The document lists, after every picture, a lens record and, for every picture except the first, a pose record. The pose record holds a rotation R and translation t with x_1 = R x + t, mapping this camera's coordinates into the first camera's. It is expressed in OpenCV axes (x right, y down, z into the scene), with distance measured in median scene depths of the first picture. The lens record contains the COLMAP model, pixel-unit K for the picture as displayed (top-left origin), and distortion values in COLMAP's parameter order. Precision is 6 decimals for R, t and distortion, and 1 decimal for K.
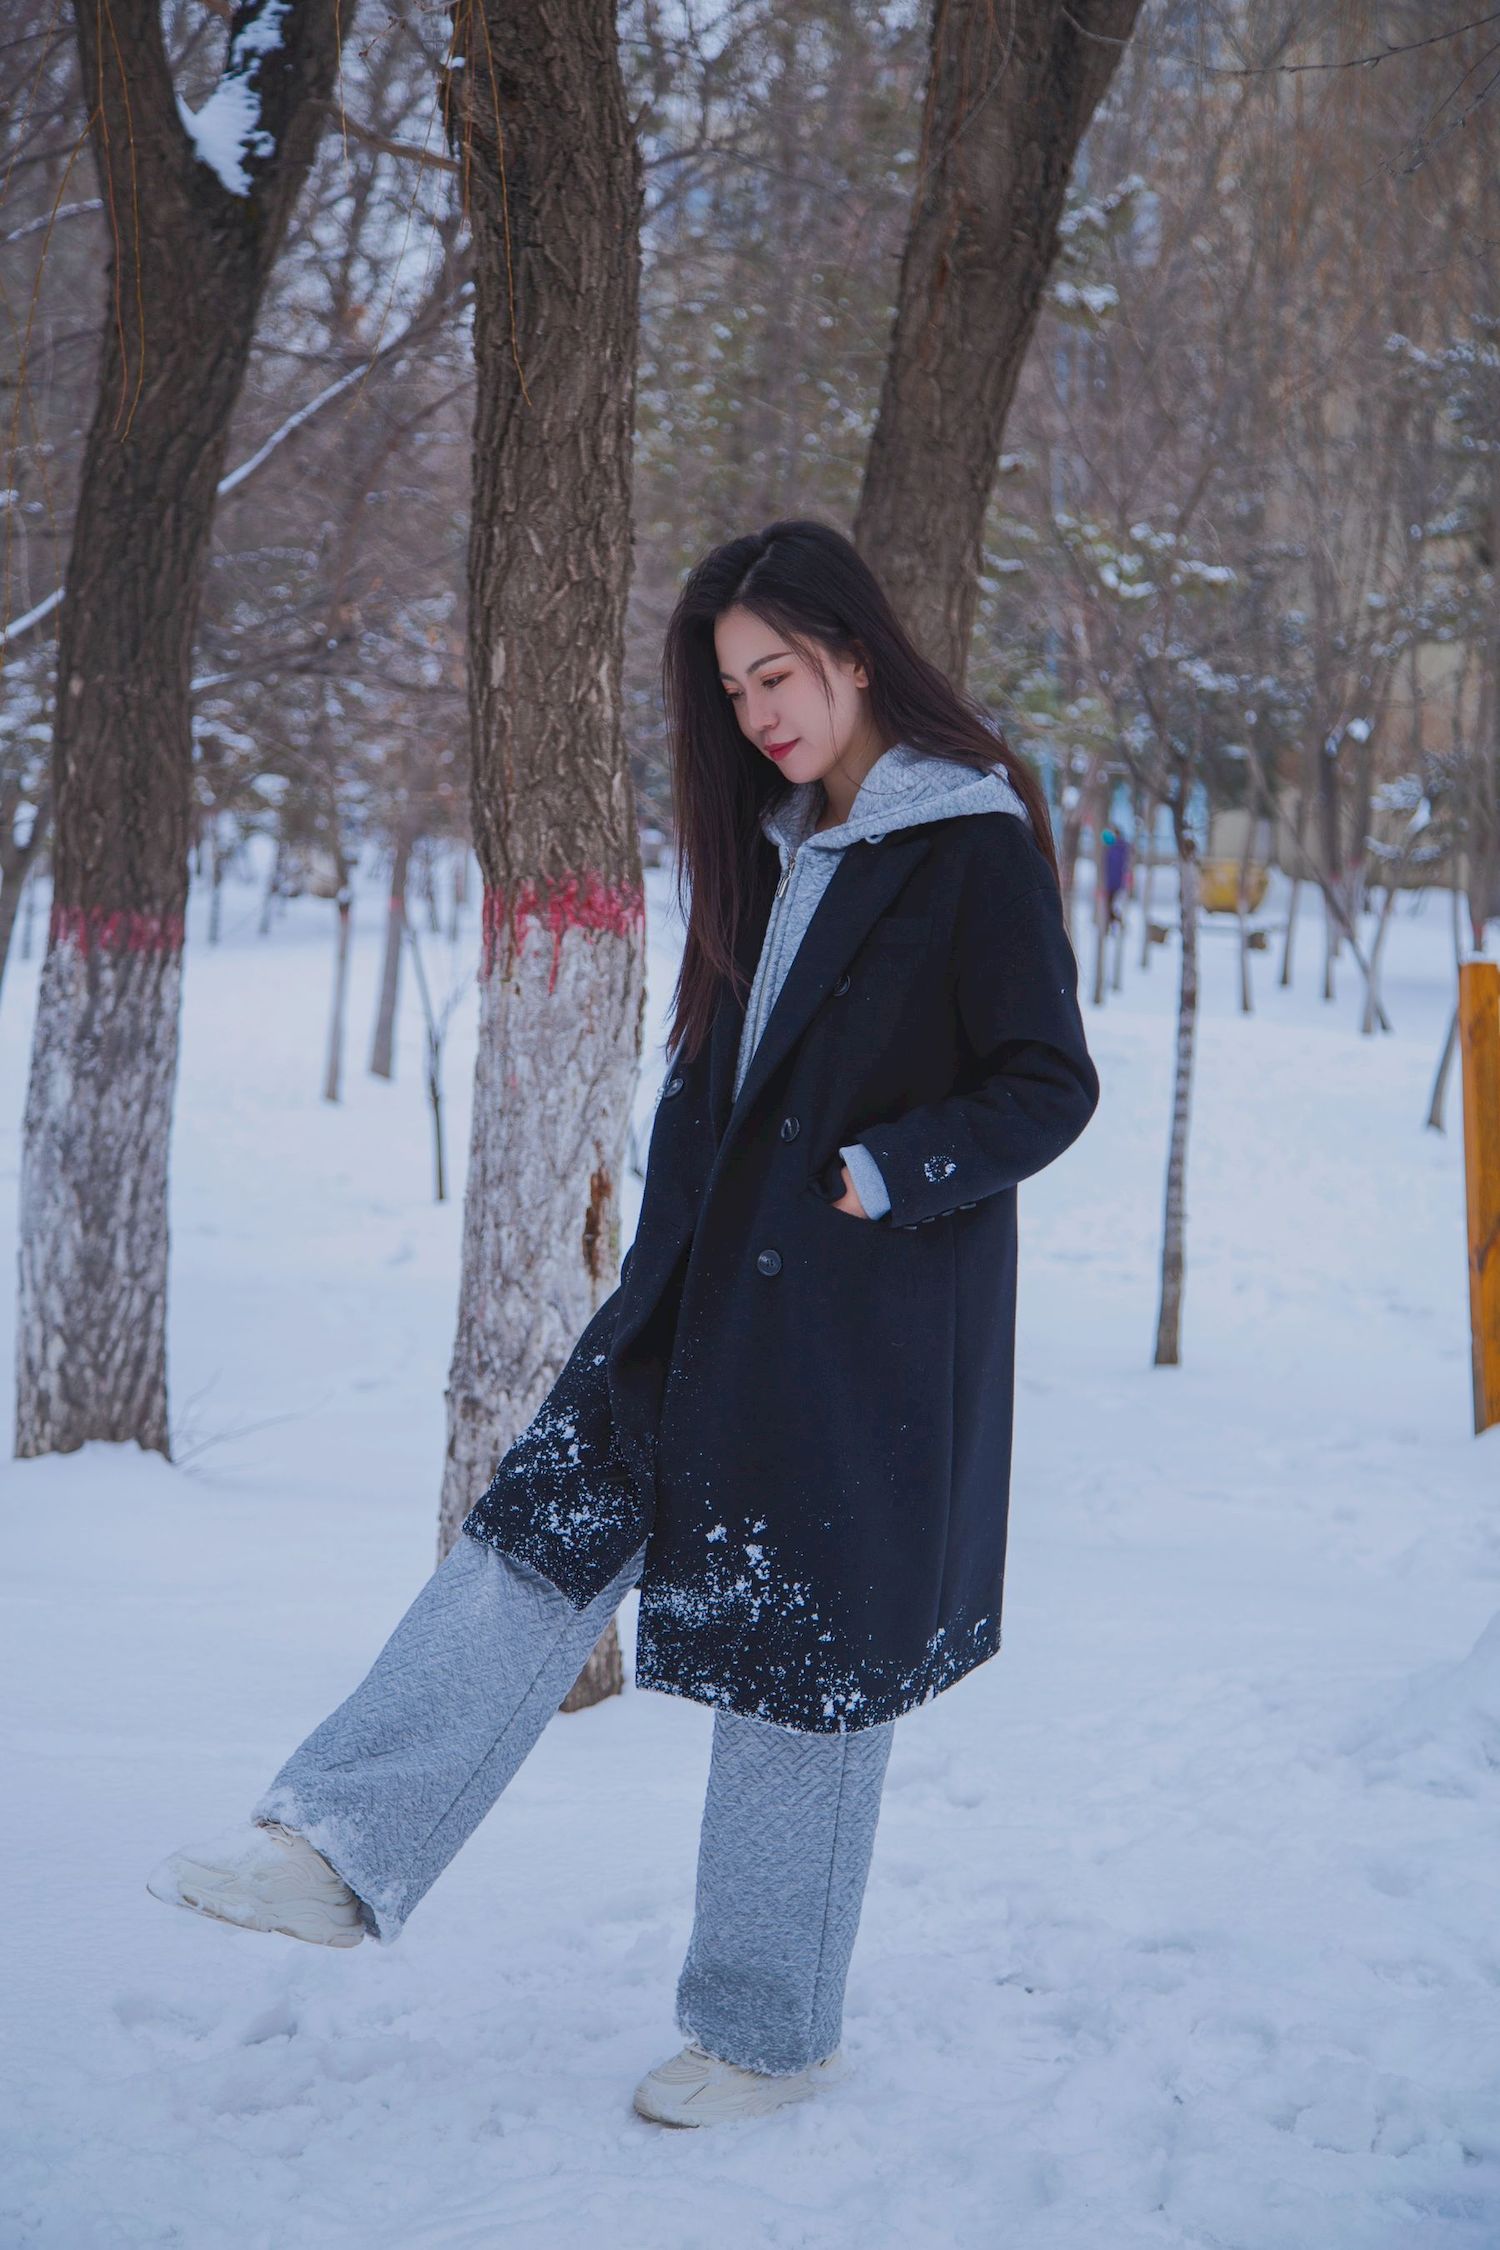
lens RADIAL K [[4359.0, 0, 749.5], [0, 4359.0, 1143.4], [0, 0, 1]] dist [0.301927, 0.000000]
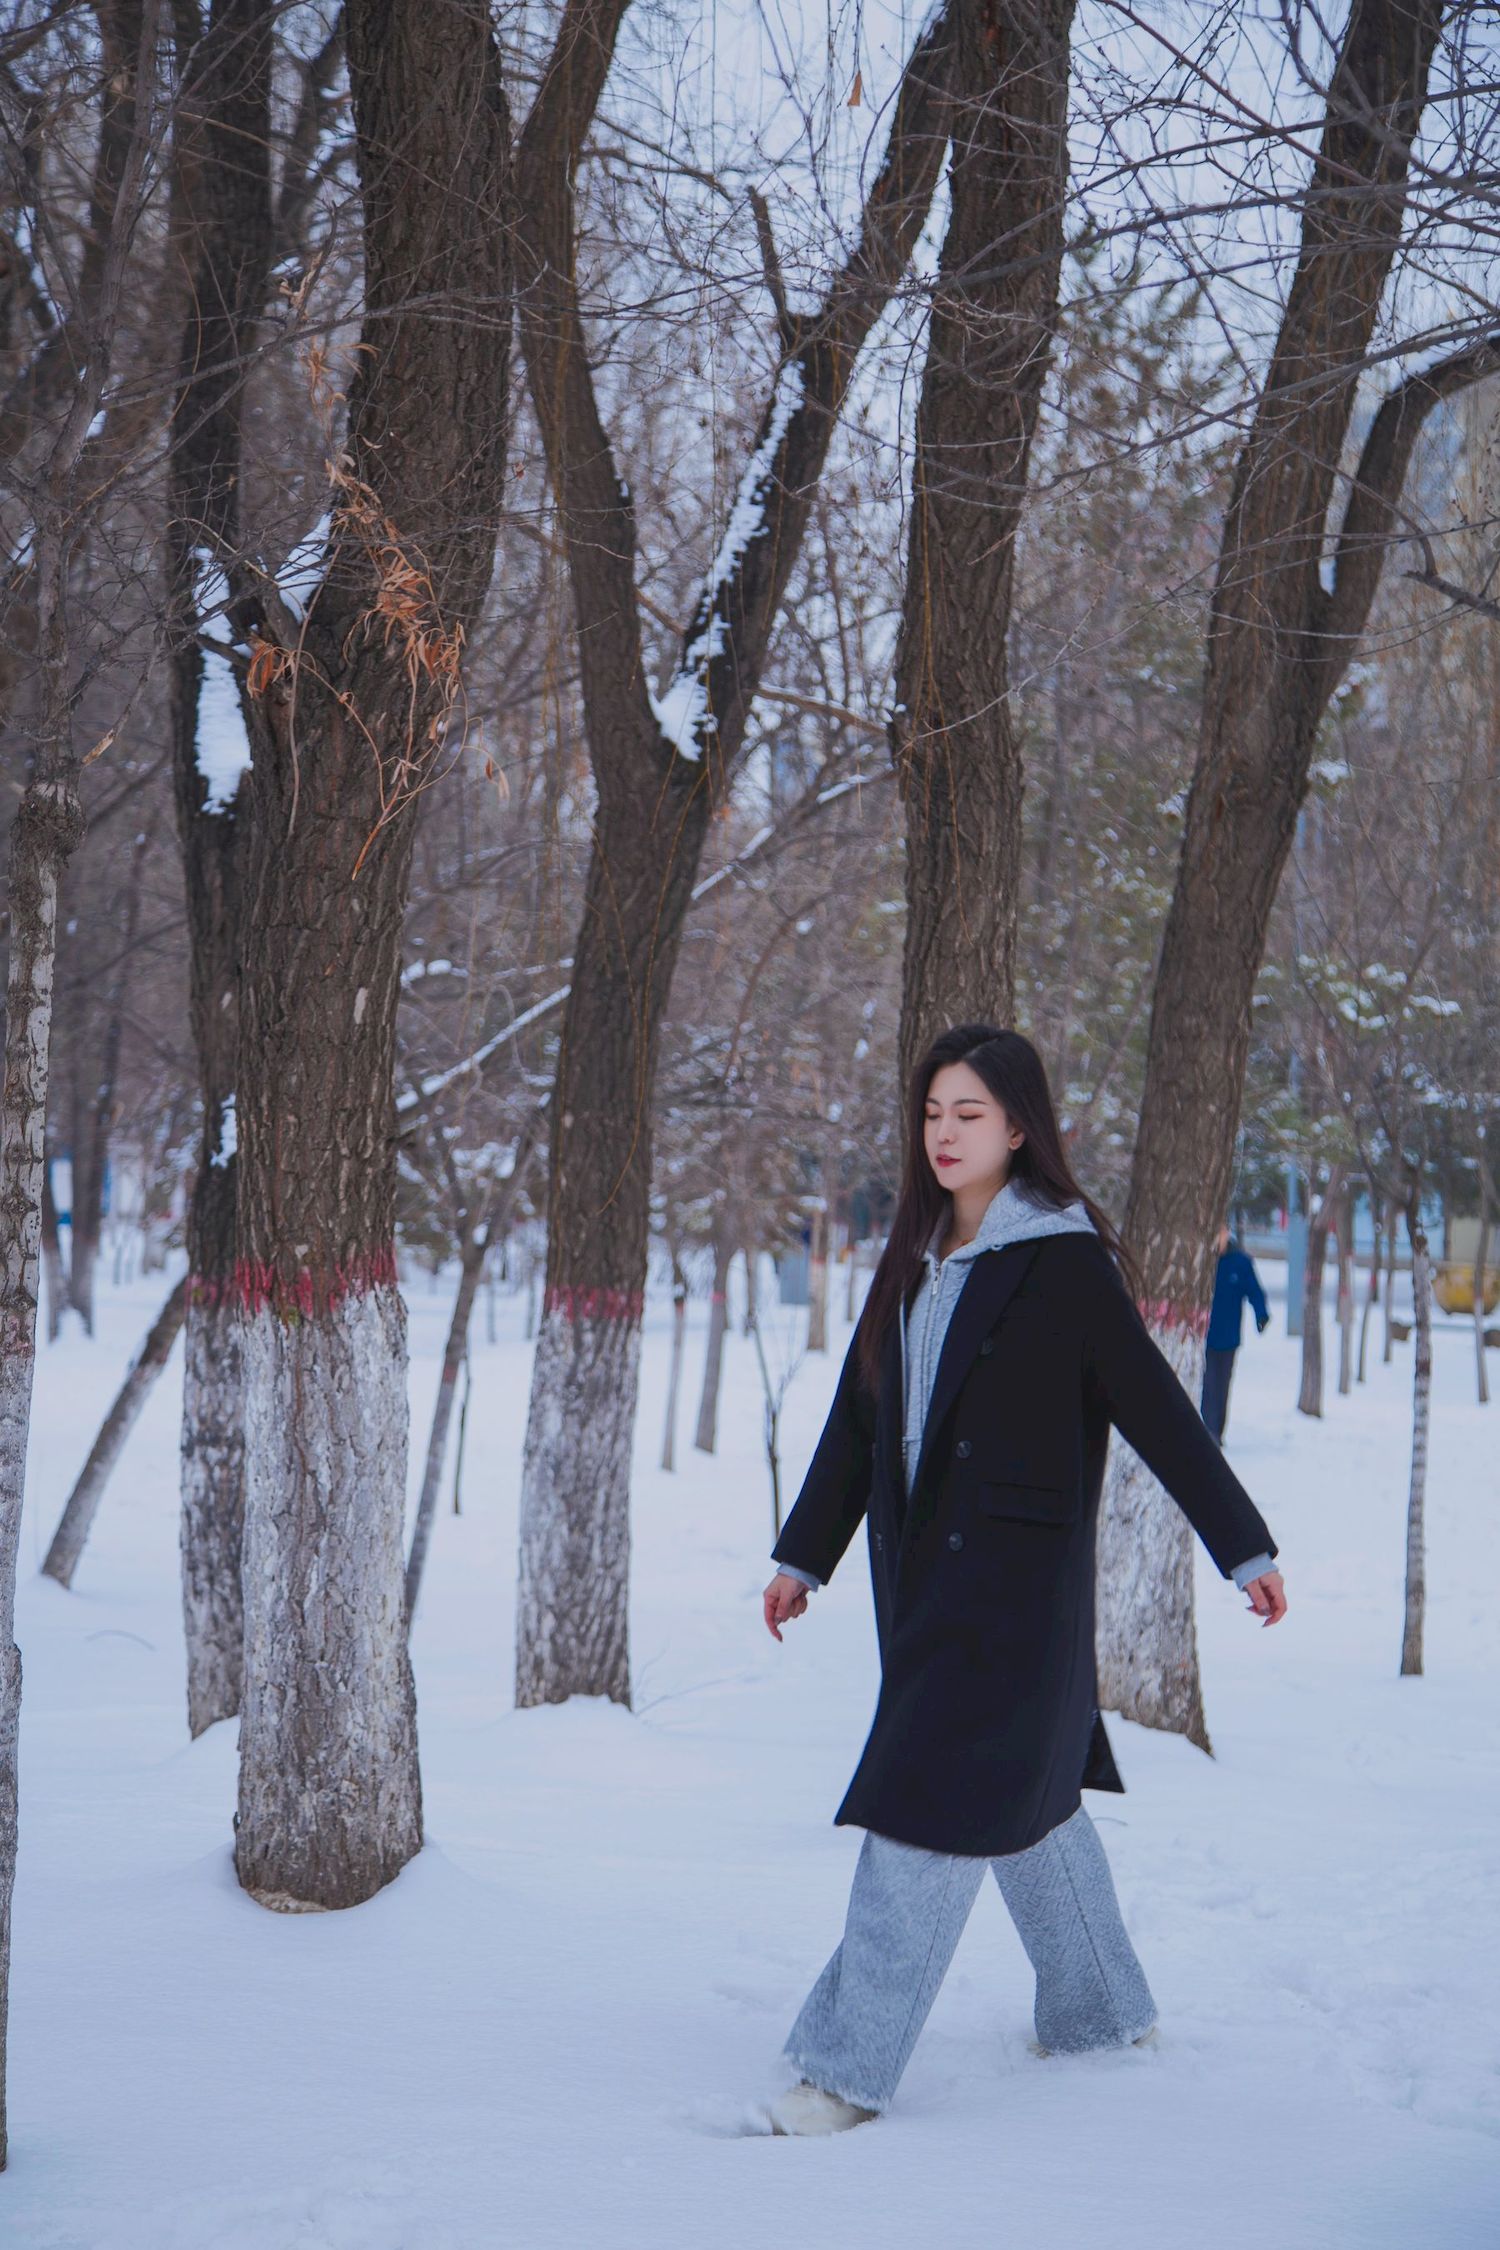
lens RADIAL K [[4359.0, 0, 687.3], [0, 4359.0, 1100.9], [0, 0, 1]] dist [0.301927, 0.000000]
pose [[0.997709, -0.005007, -0.067461, -0.027388], [-0.002012, 0.994621, -0.103565, 0.027211], [0.067616, 0.103464, 0.992332, -0.310633]]
